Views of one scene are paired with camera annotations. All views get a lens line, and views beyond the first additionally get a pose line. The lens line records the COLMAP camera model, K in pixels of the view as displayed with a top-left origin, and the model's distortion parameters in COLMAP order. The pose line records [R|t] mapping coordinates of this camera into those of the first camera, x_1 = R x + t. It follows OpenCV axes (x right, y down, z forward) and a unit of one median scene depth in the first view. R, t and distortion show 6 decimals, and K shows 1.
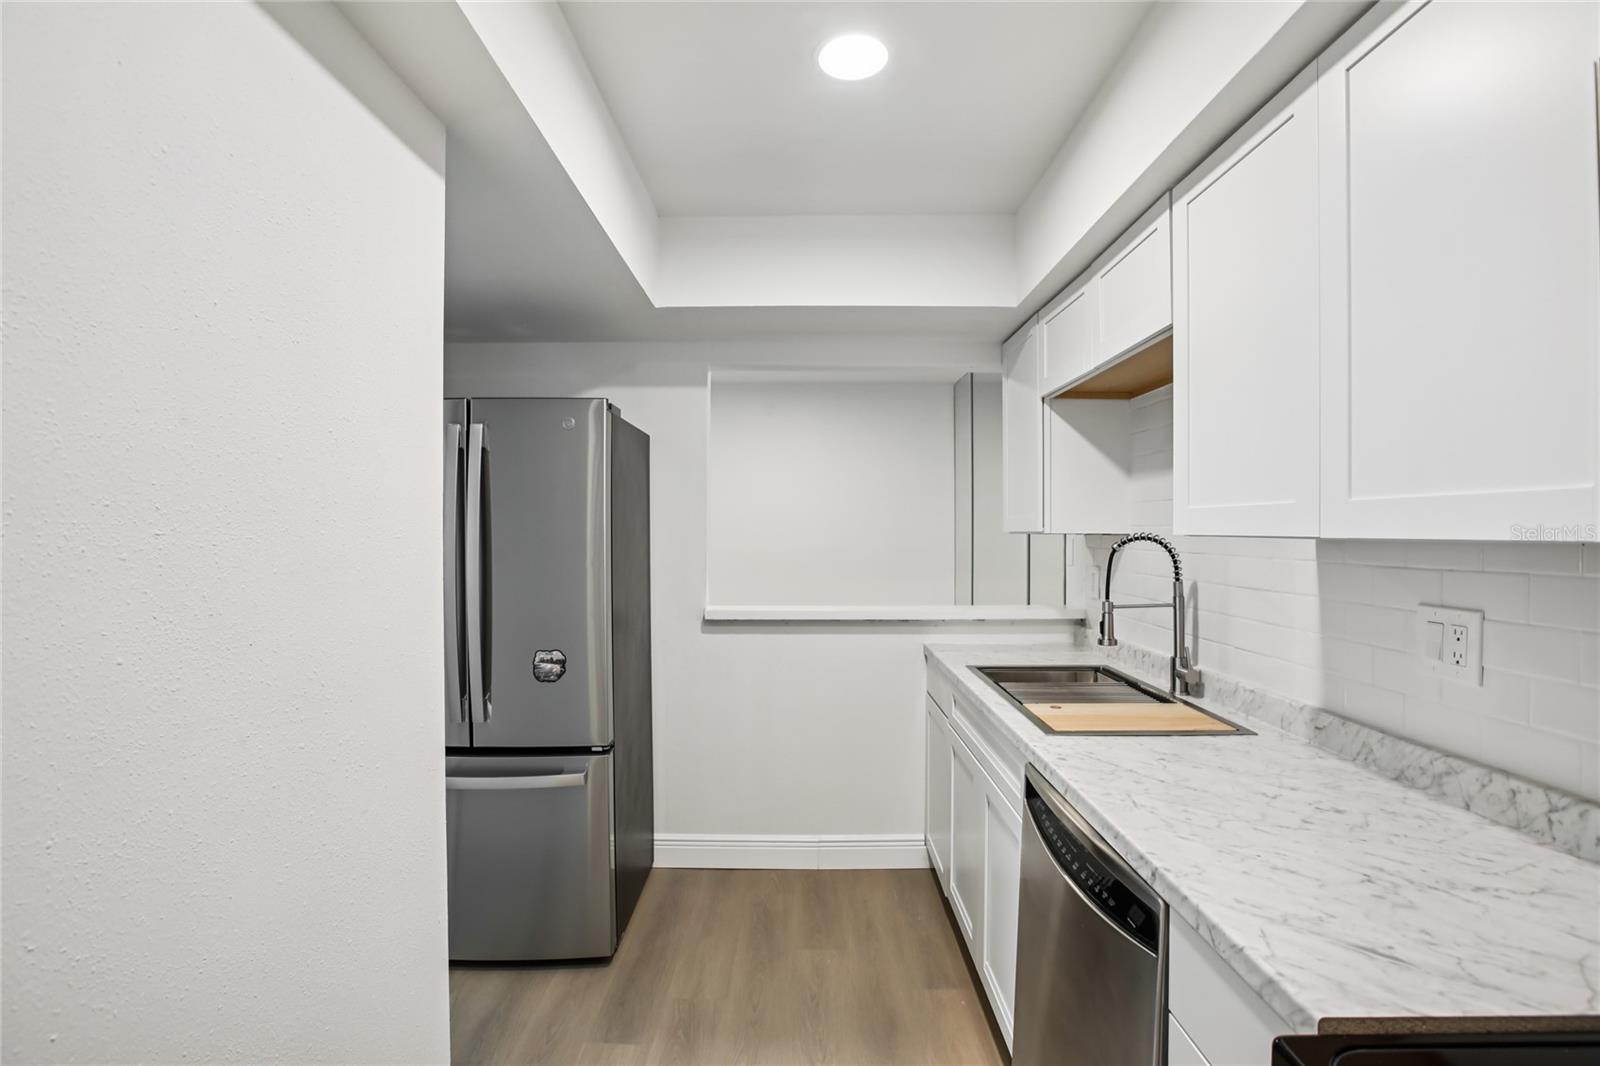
lens RADIAL K [[730.7, 0, 797.1], [0, 730.7, 526.8], [0, 0, 1]] dist [-0.051299, 0.017290]
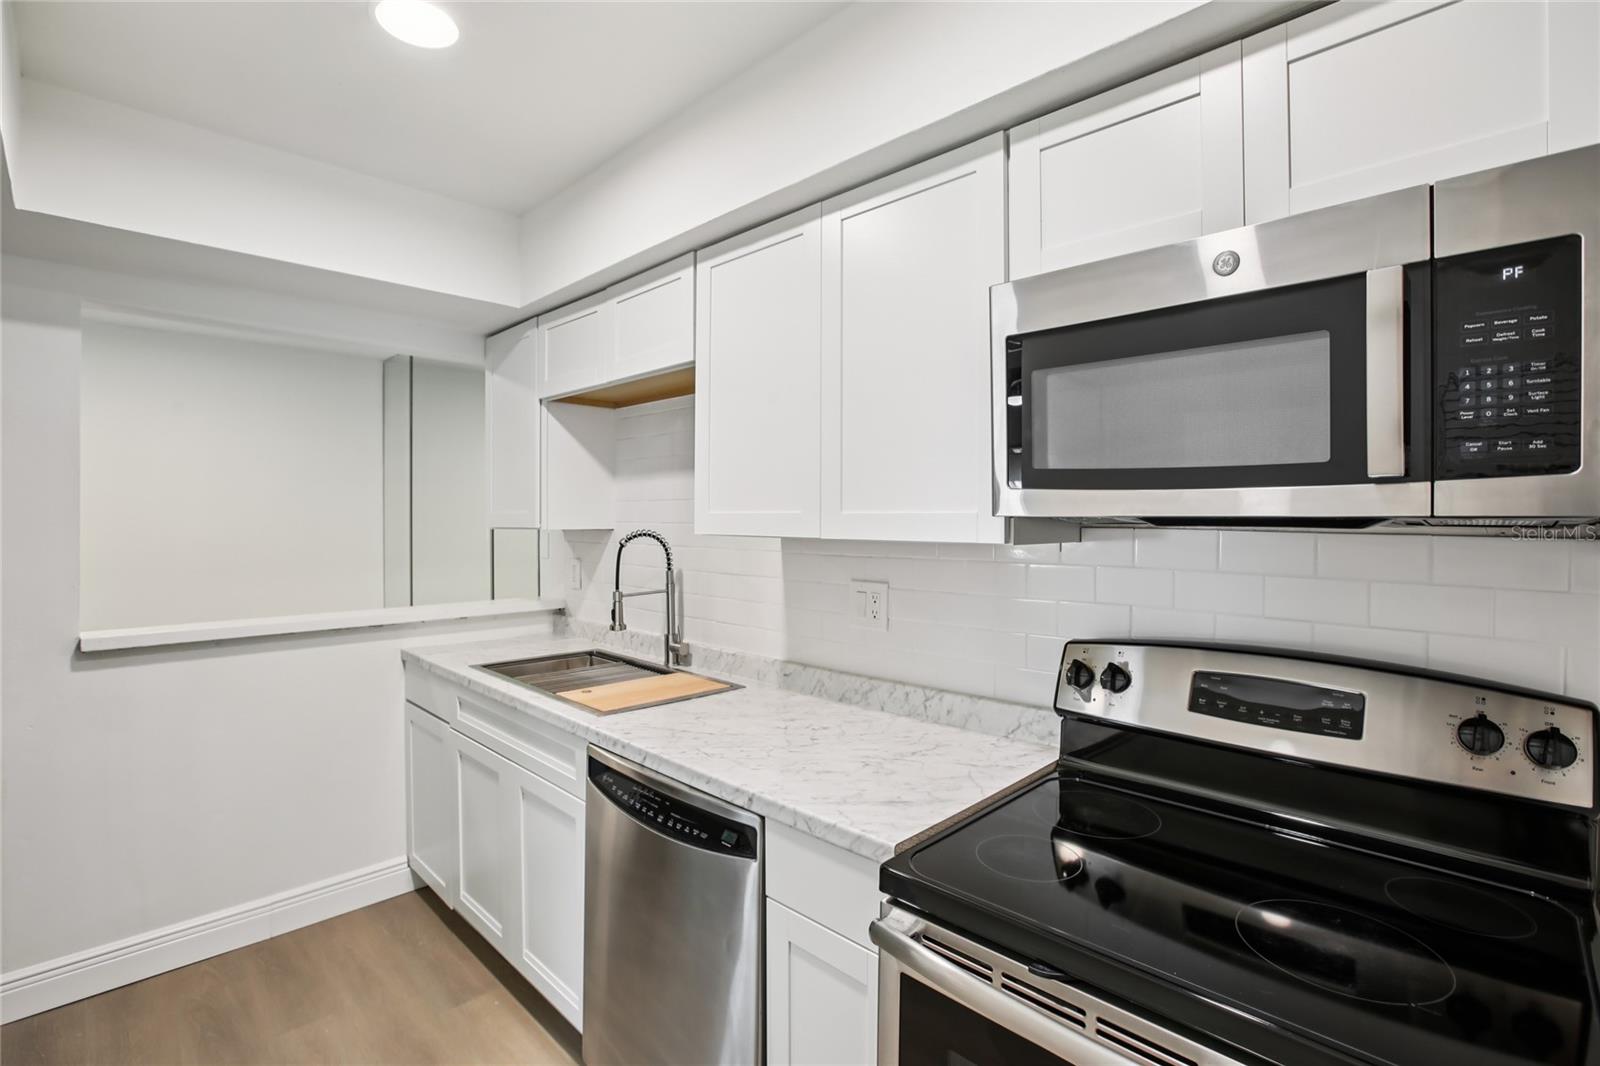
lens RADIAL K [[744.5, 0, 793.6], [0, 744.5, 511.9], [0, 0, 1]] dist [-0.055191, 0.020003]
pose [[0.701125, 0.004263, 0.713026, -0.285067], [-0.003869, 0.999990, -0.002175, -0.026699], [-0.713028, -0.001234, 0.701134, -0.004032]]
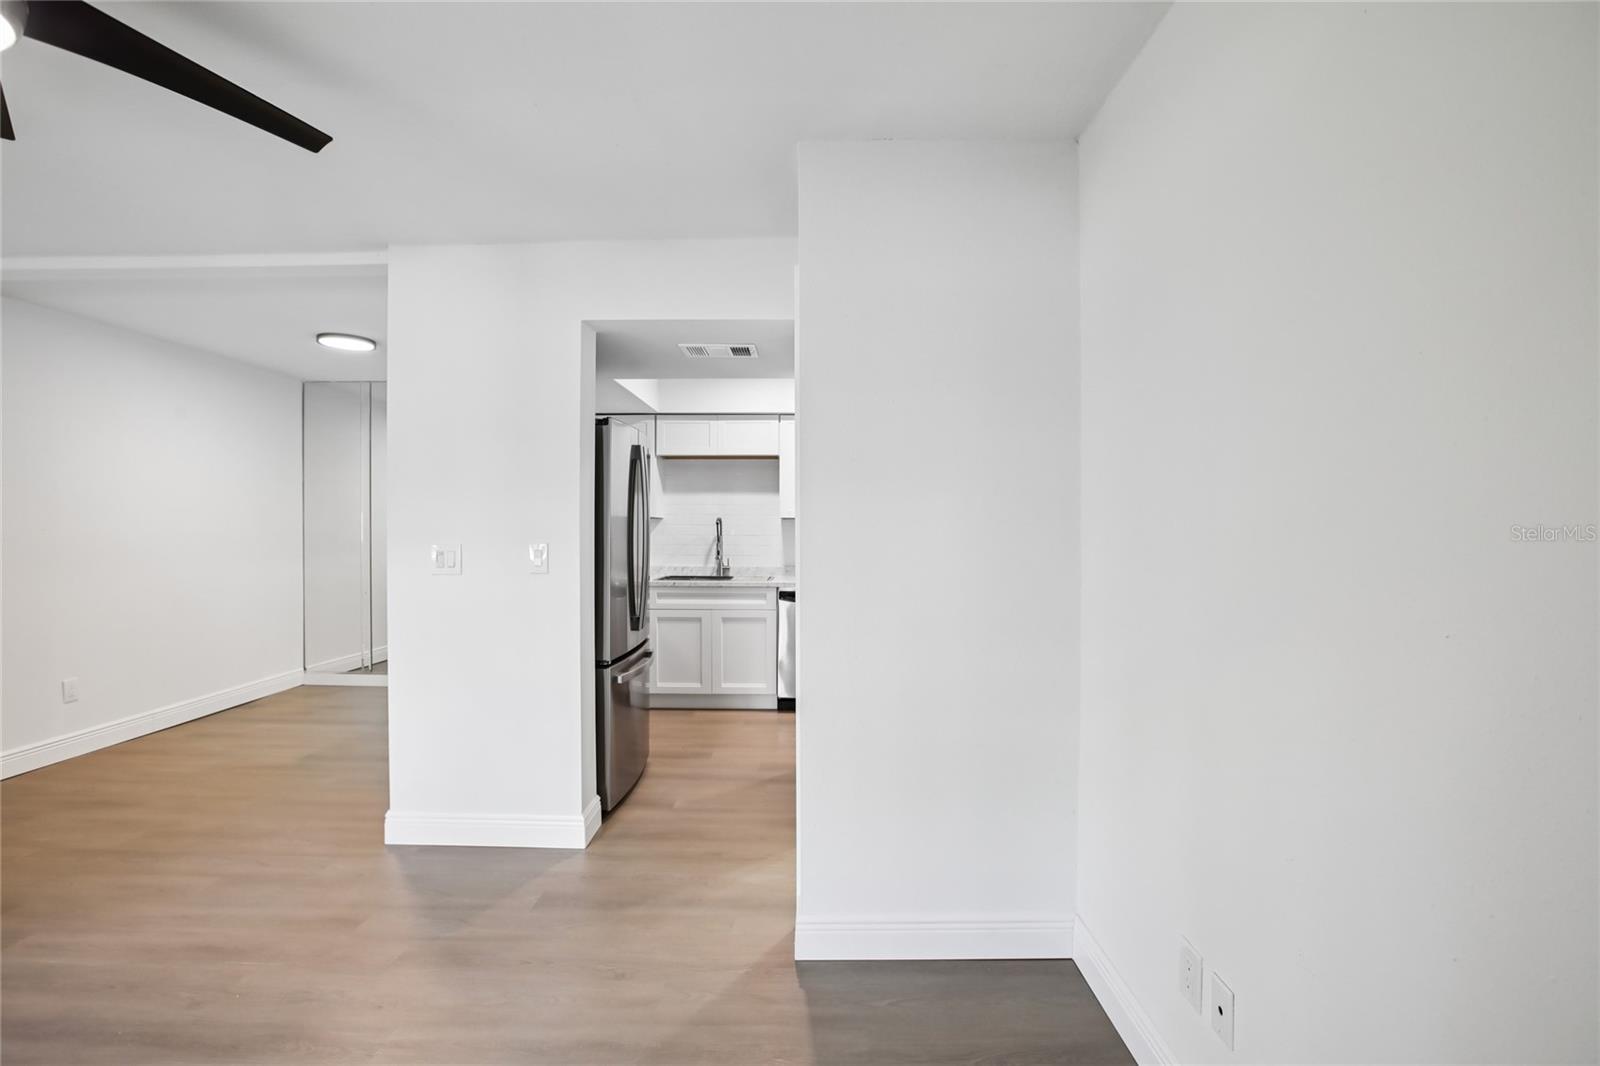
lens RADIAL K [[742.0, 0, 800.0], [0, 742.0, 533.0], [0, 0, 1]] dist [-0.051212, 0.021731]
pose [[0.000278, -0.011601, 0.999933, -3.249093], [-0.009099, 0.999891, 0.011604, 0.044223], [-0.999959, -0.009102, 0.000173, 0.982740]]
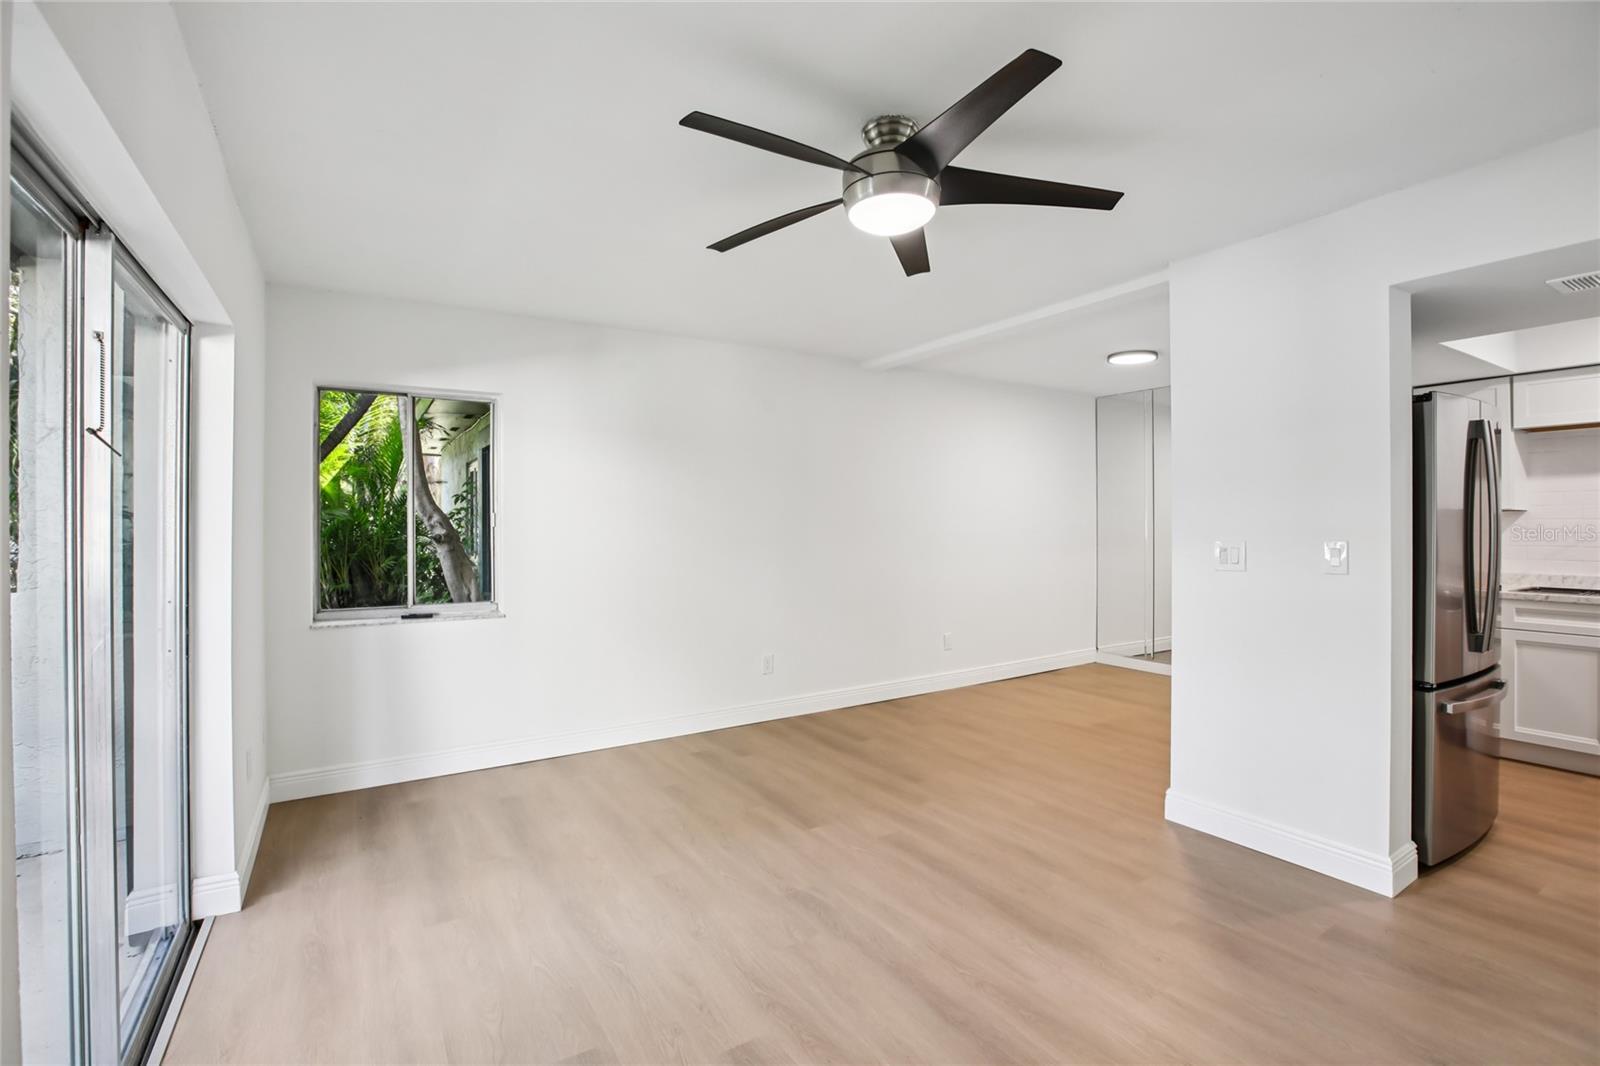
lens RADIAL K [[723.8, 0, 786.2], [0, 723.8, 526.8], [0, 0, 1]] dist [-0.055406, 0.016330]
pose [[0.843250, -0.008414, 0.537456, -3.327031], [0.003599, 0.999943, 0.010007, 0.044232], [-0.537510, -0.006504, 0.843232, 0.957625]]
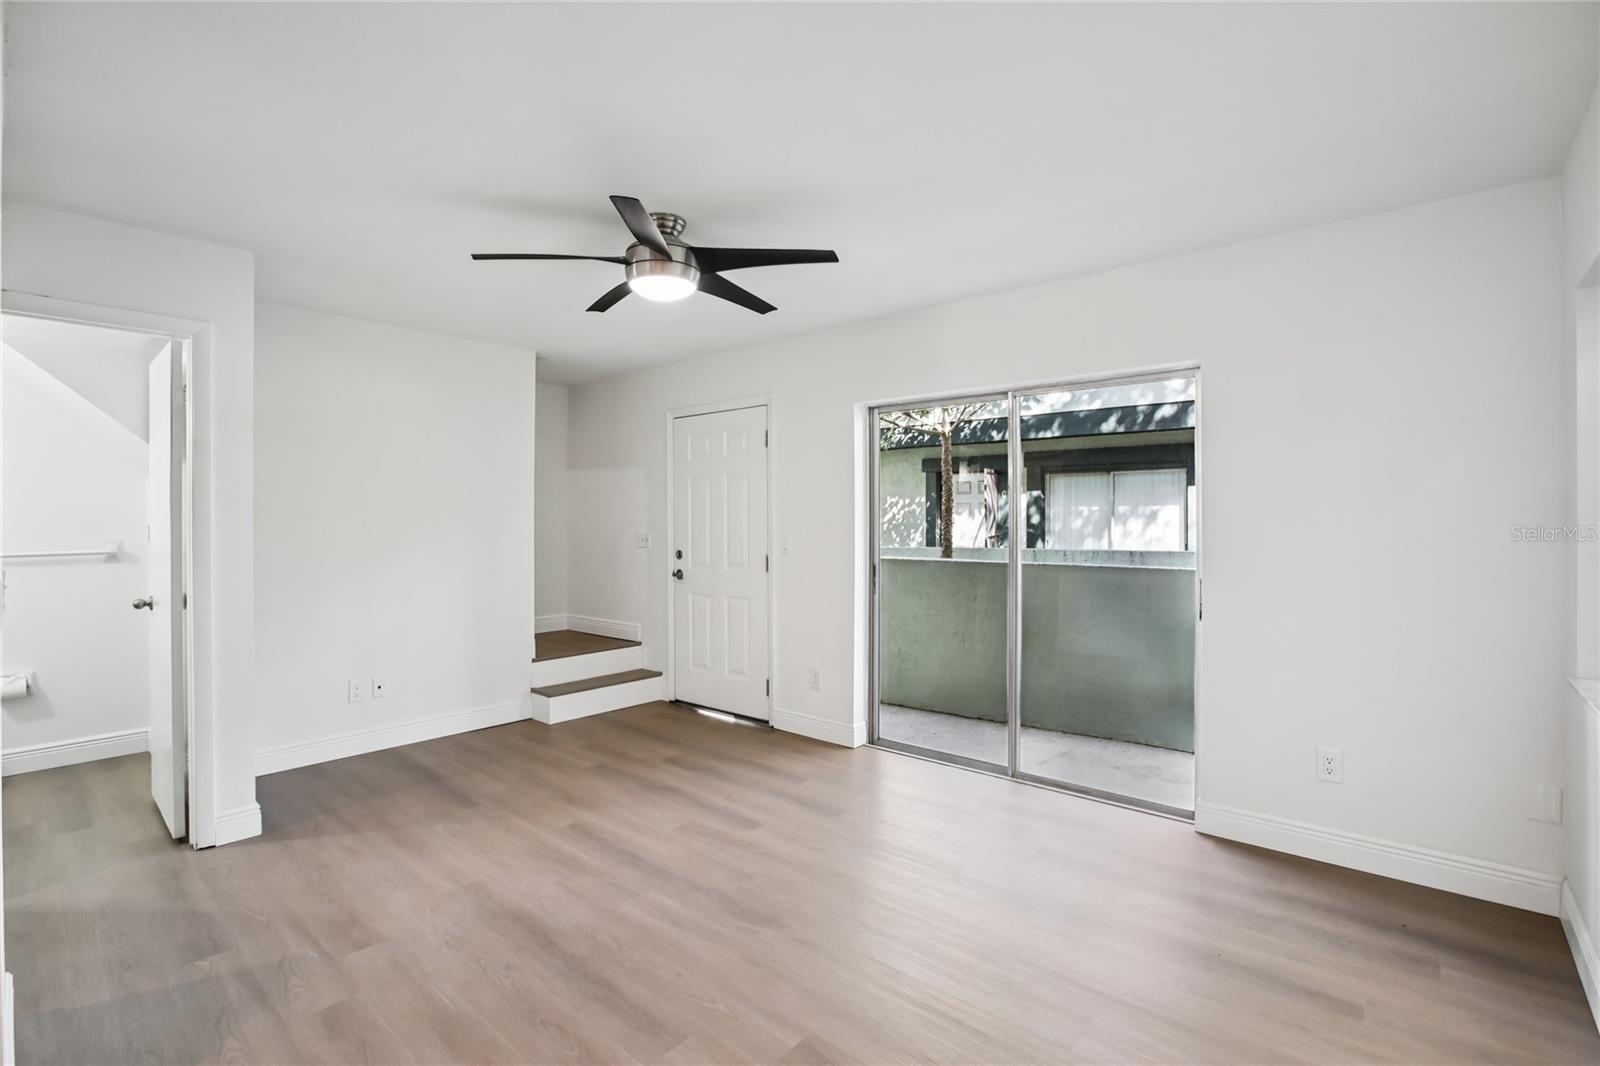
lens RADIAL K [[730.7, 0, 797.1], [0, 730.7, 526.8], [0, 0, 1]] dist [-0.051299, 0.017290]
pose [[-0.644071, 0.007814, -0.764926, -1.156143], [0.005466, 0.999969, 0.005612, 0.052849], [0.764947, -0.000566, -0.644094, 3.531563]]
